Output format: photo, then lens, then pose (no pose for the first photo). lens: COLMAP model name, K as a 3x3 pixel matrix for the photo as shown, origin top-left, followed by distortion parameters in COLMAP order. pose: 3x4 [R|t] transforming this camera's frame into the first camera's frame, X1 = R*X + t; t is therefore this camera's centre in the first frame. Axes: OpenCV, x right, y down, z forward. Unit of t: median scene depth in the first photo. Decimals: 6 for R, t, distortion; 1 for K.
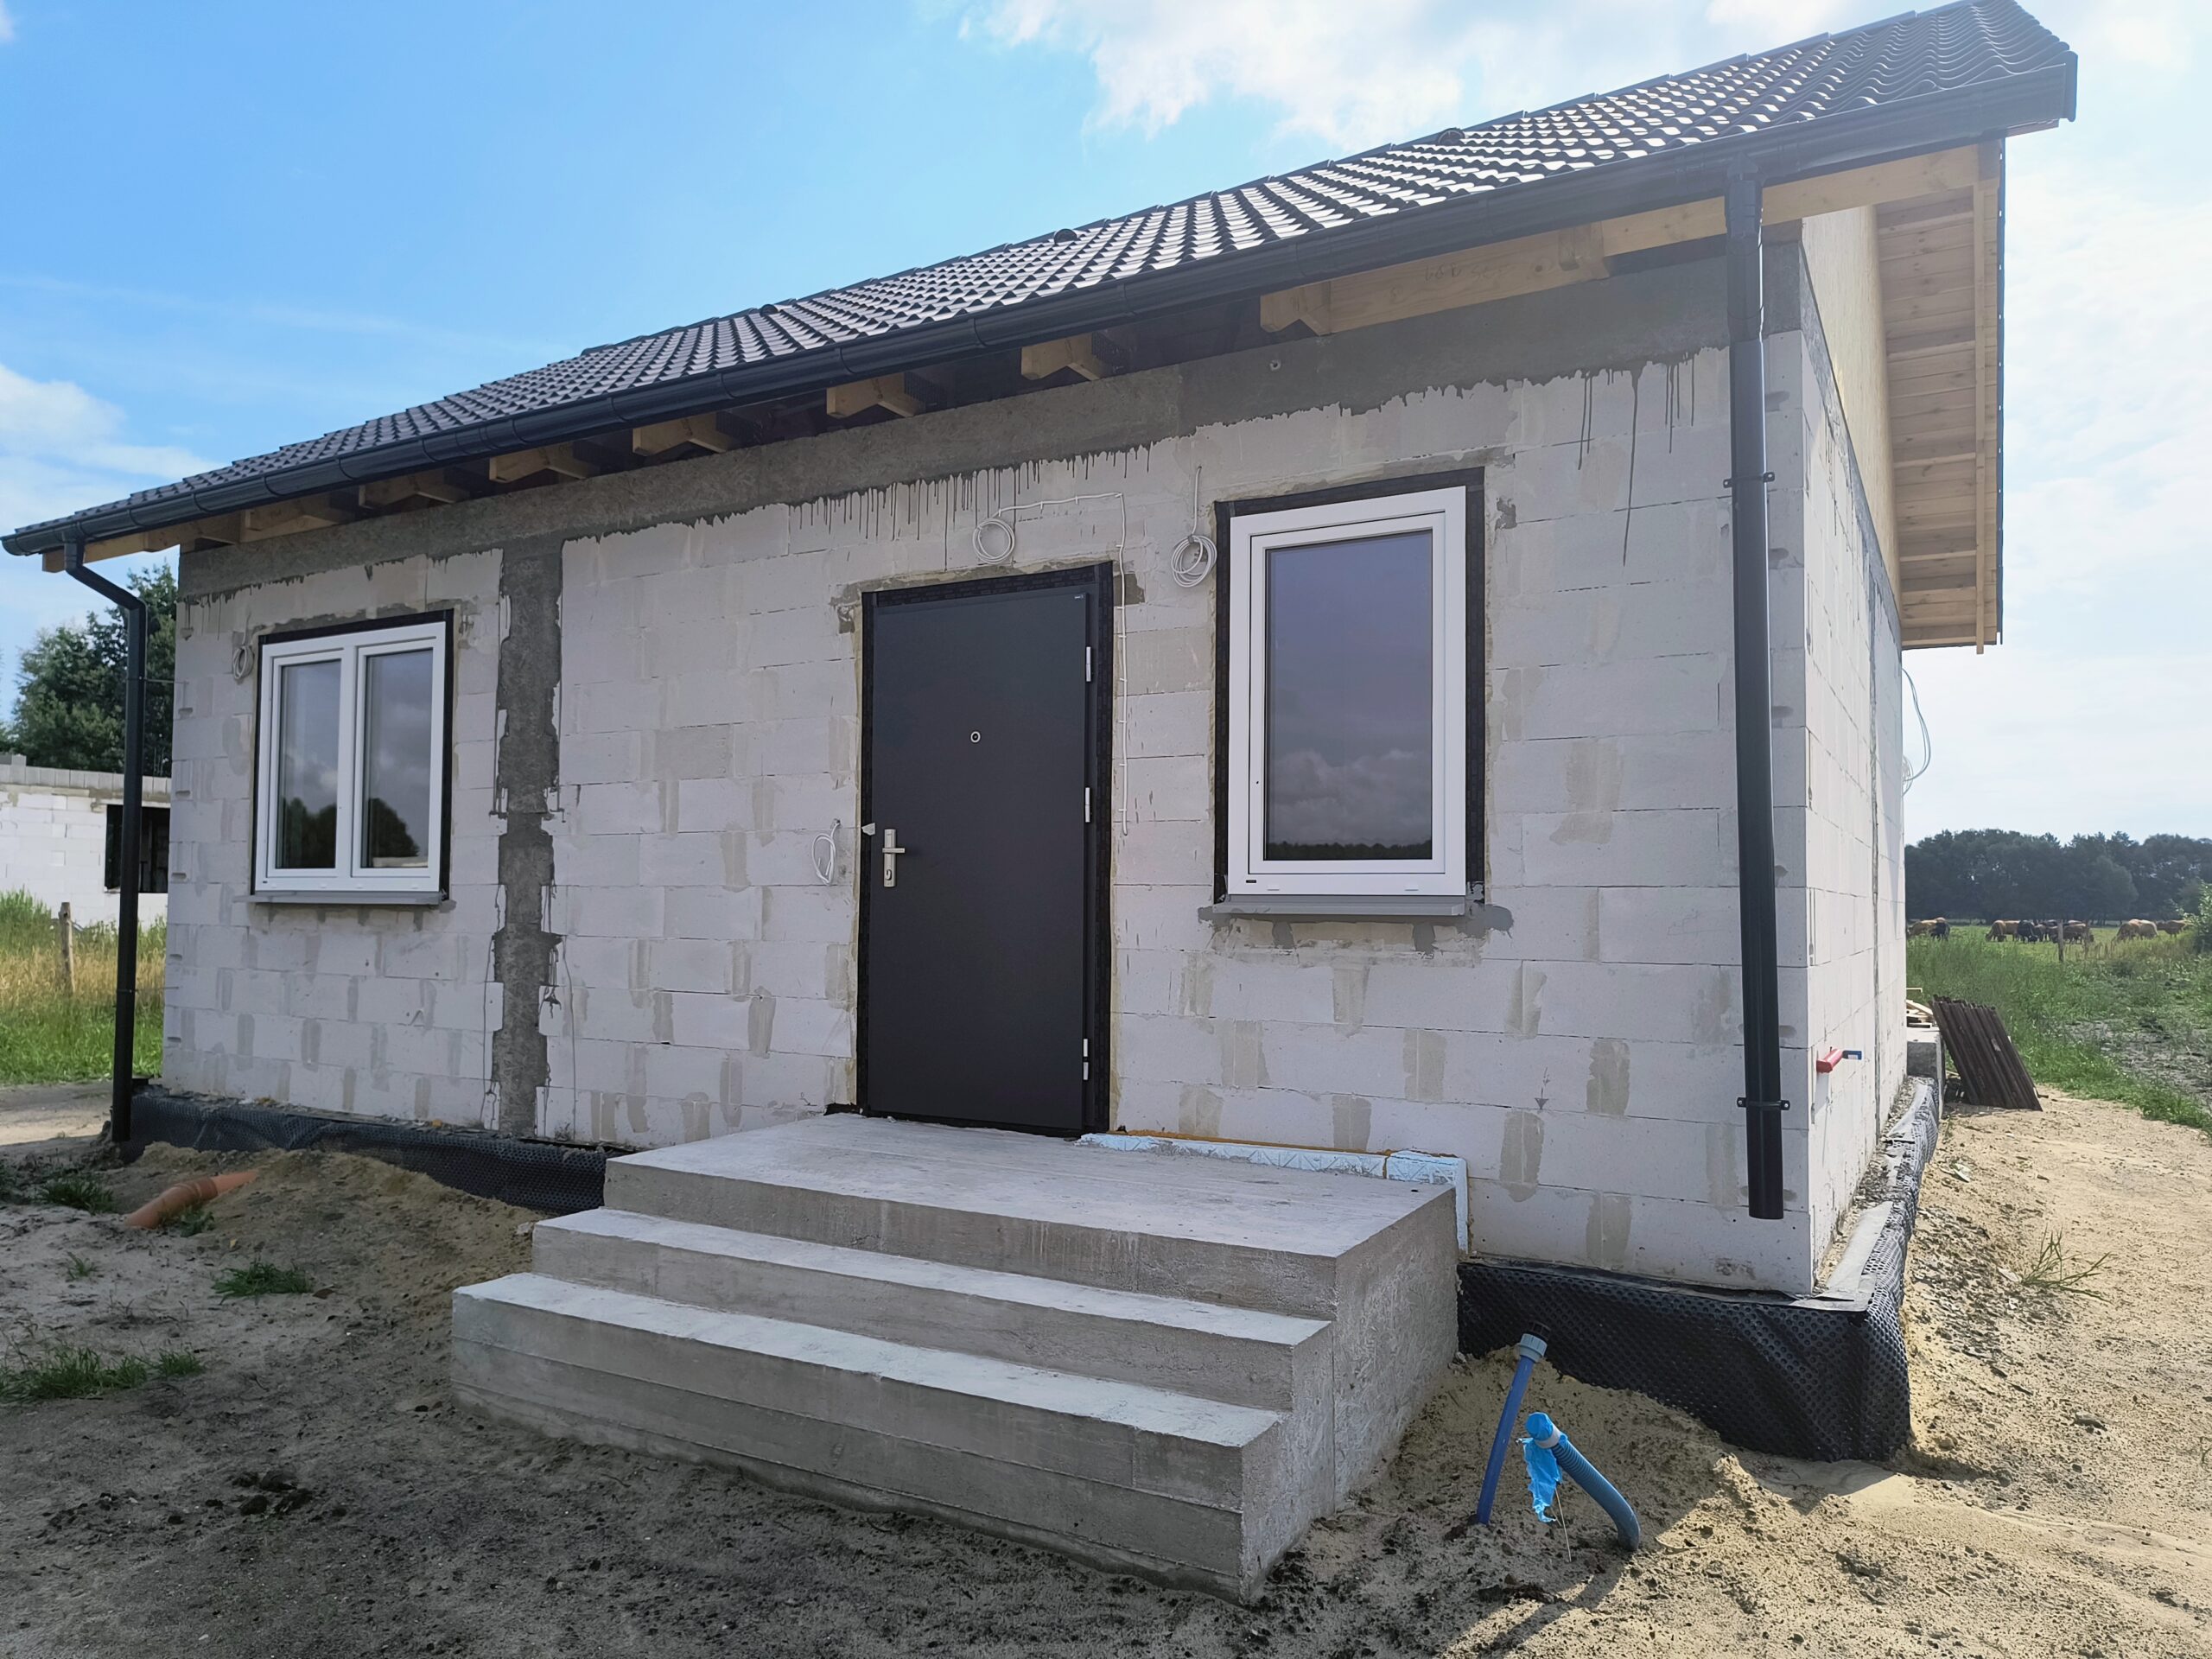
lens RADIAL K [[1480.3, 0, 1106.0], [0, 1480.3, 829.5], [0, 0, 1]] dist [0.029730, -0.001512]
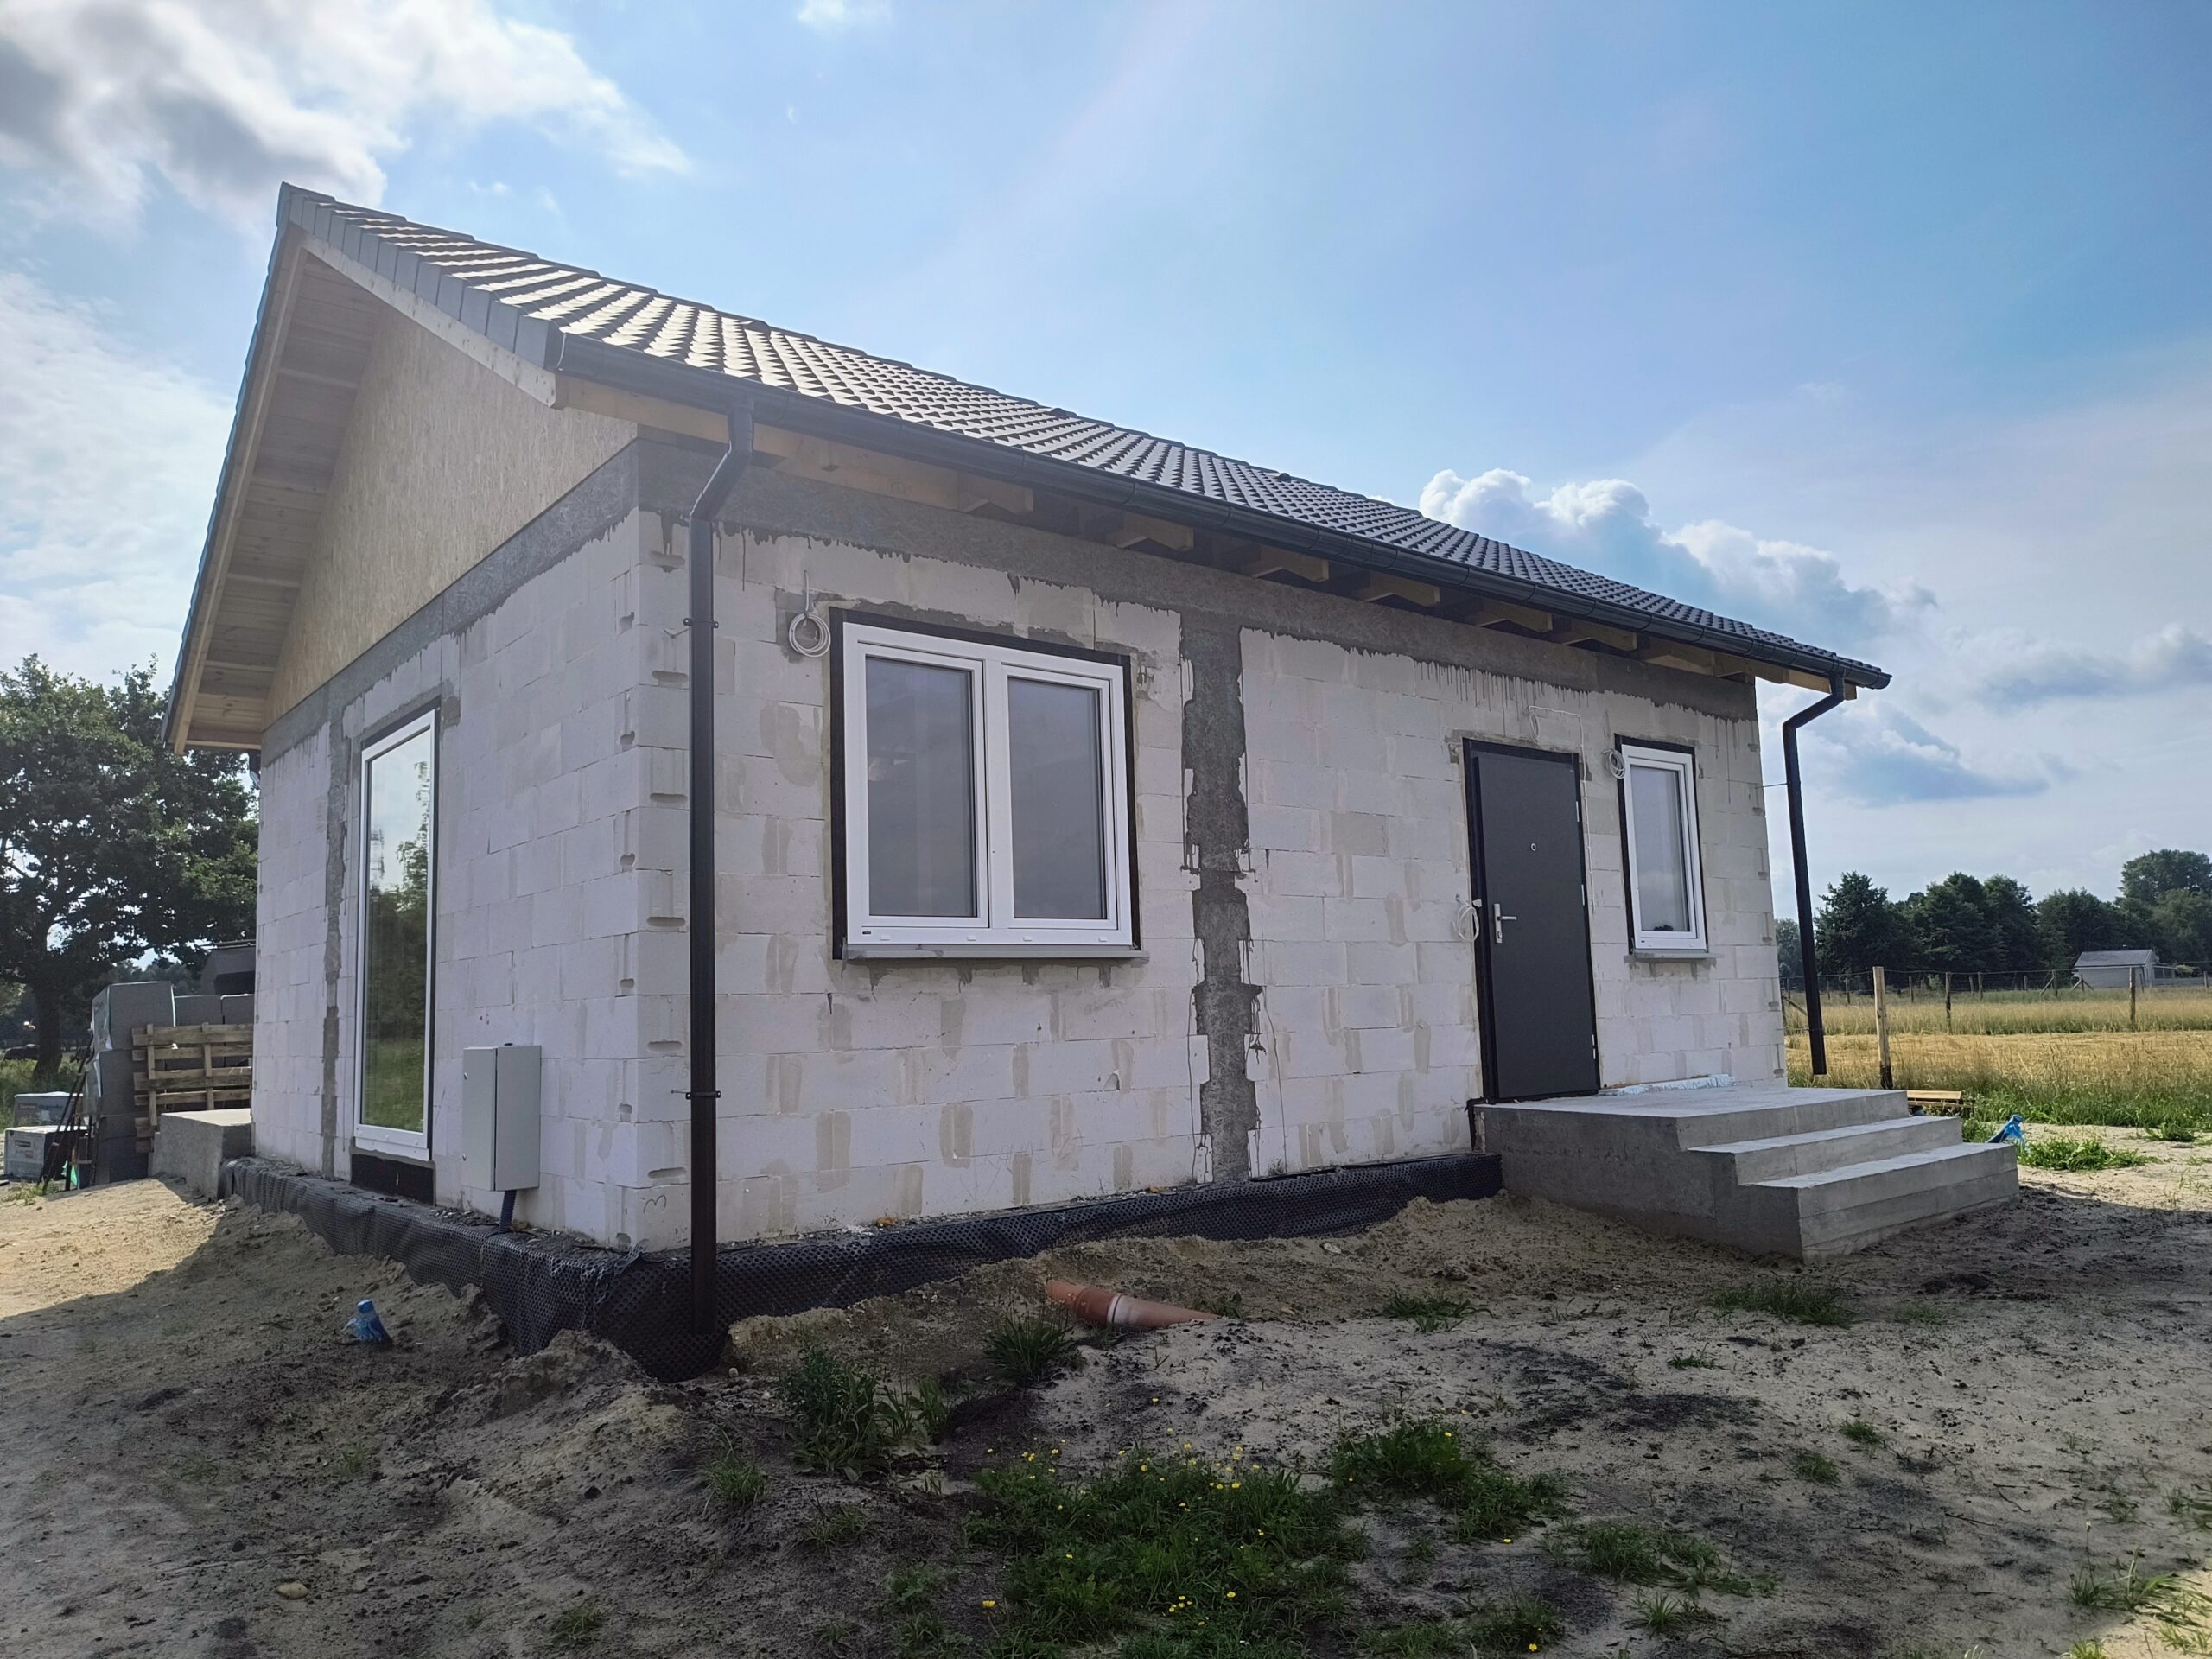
lens RADIAL K [[1480.3, 0, 1106.0], [0, 1480.3, 829.5], [0, 0, 1]] dist [0.029730, -0.001512]
pose [[0.367853, 0.097492, 0.924759, -1.388532], [-0.009749, 0.994838, -0.101002, 0.066249], [-0.929833, 0.028138, 0.366905, 0.689600]]
